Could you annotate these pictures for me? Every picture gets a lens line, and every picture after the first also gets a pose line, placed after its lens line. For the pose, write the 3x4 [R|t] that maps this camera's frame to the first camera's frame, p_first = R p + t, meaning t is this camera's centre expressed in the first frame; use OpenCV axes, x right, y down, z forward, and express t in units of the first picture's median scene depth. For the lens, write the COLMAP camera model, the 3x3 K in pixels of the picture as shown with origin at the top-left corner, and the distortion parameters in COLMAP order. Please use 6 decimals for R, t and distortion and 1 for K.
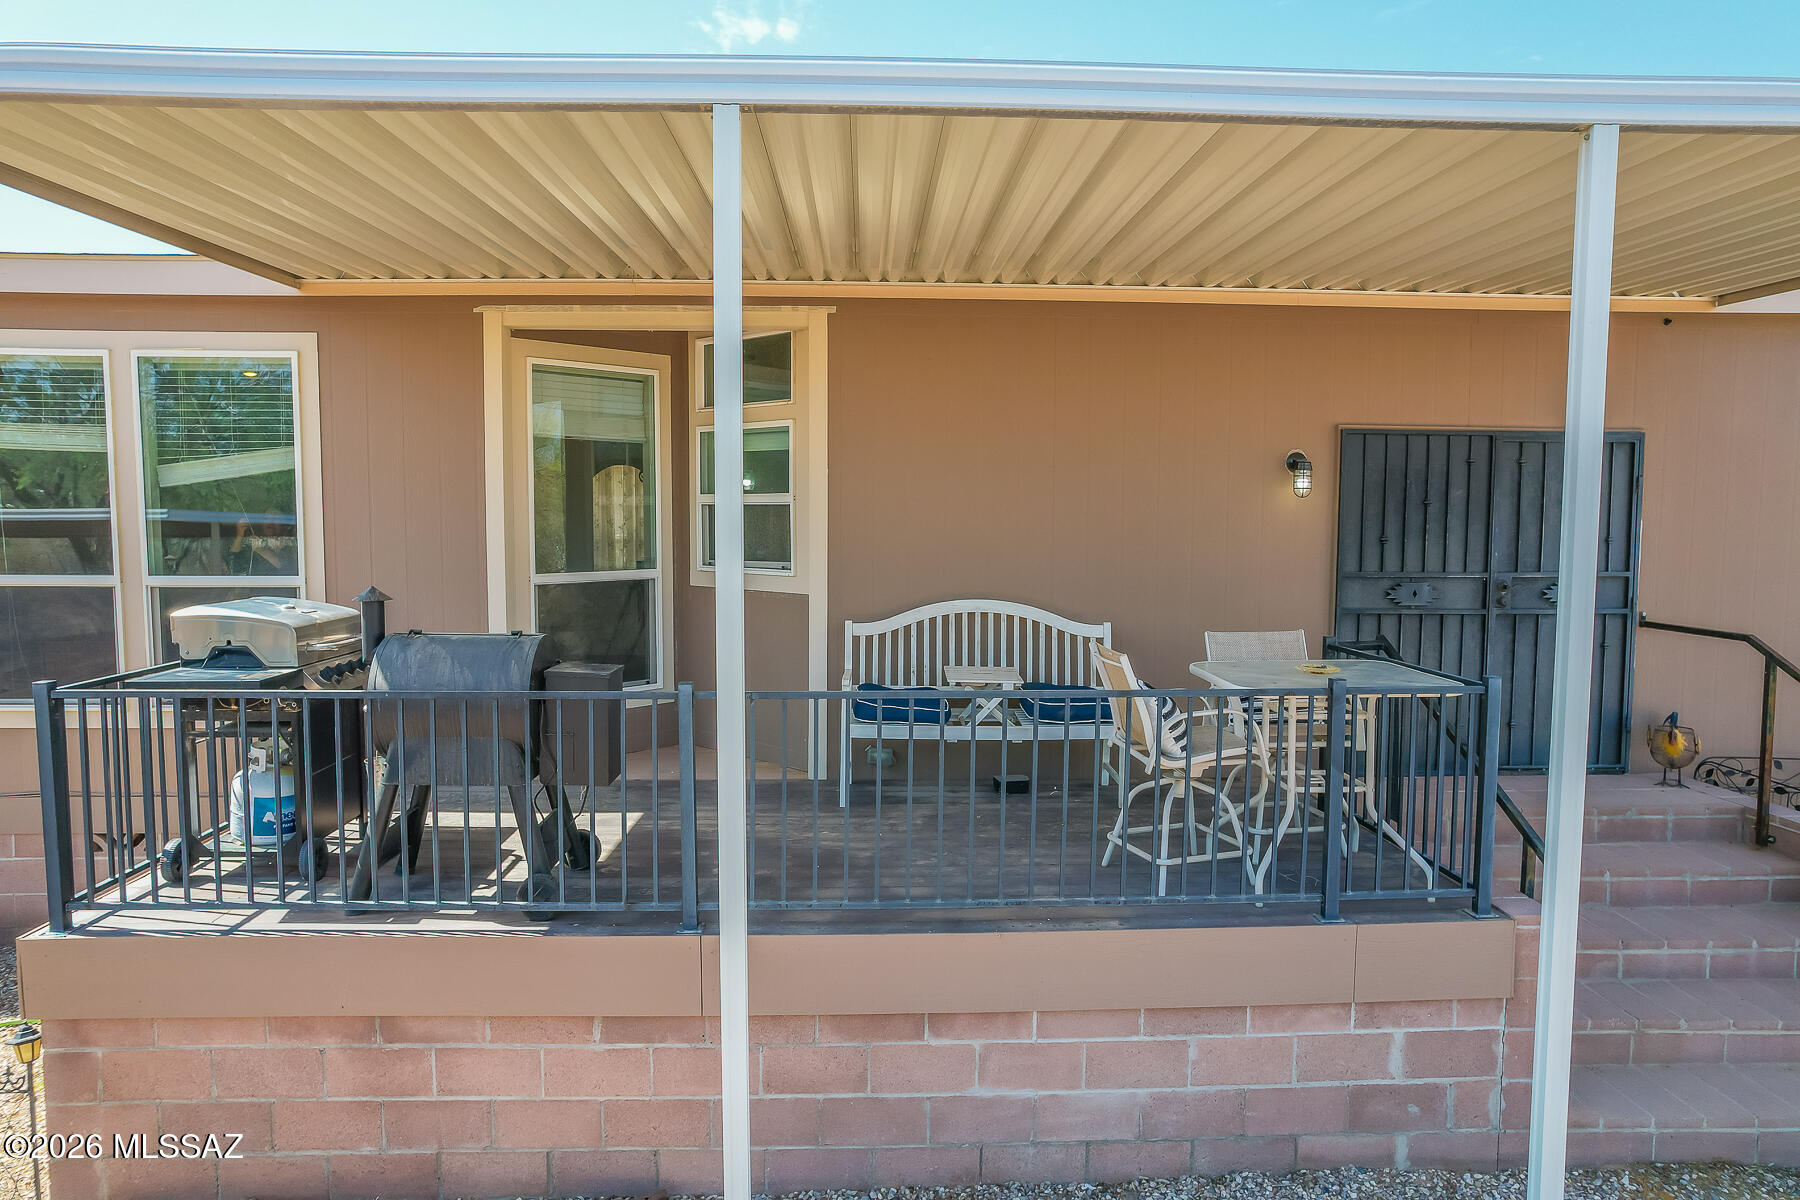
lens RADIAL K [[1162.1, 0, 898.8], [0, 1162.1, 594.9], [0, 0, 1]] dist [-0.078906, 0.068692]
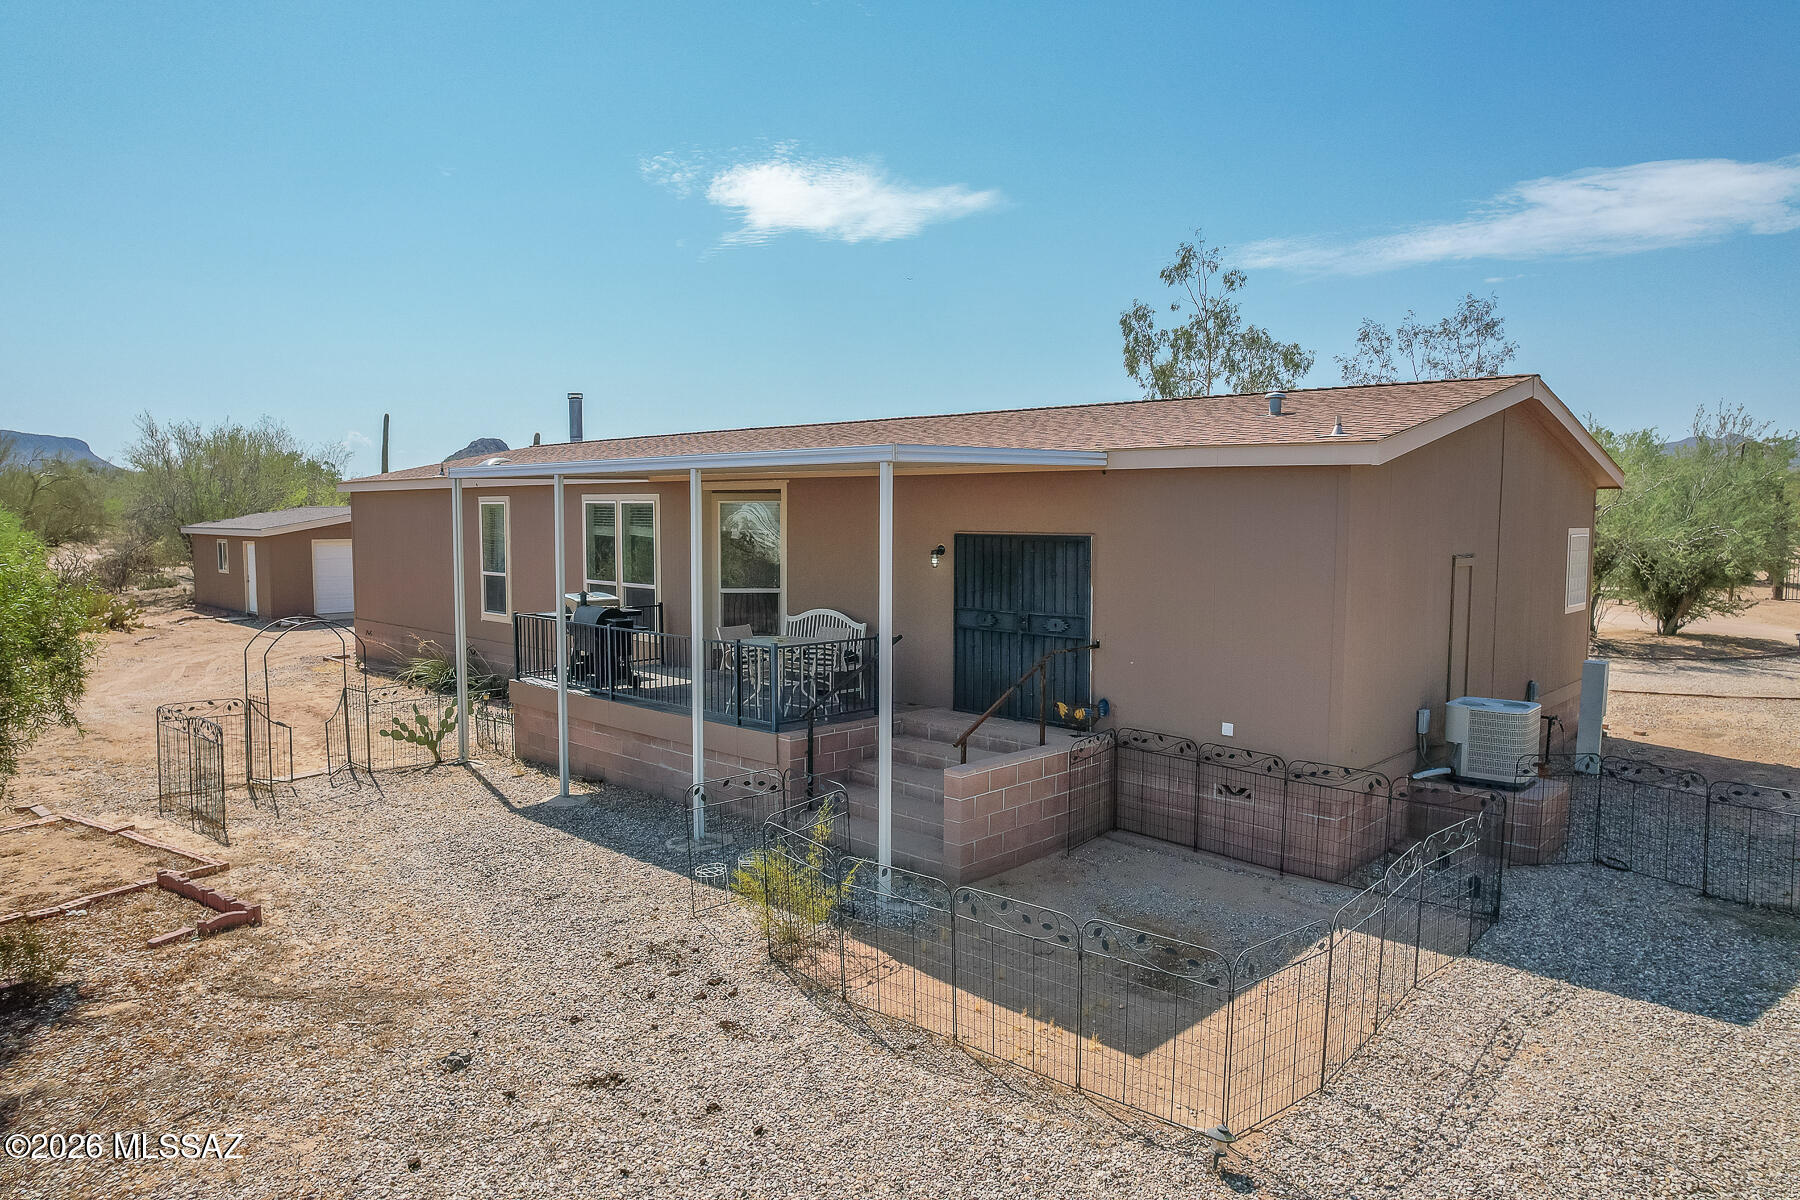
lens RADIAL K [[1162.1, 0, 897.4], [0, 1162.1, 601.1], [0, 0, 1]] dist [-0.078906, 0.068692]
pose [[0.700583, 0.057892, -0.711219, 1.745003], [-0.056978, 0.998059, 0.025115, -0.073937], [0.711292, 0.022929, 0.702522, -0.475973]]
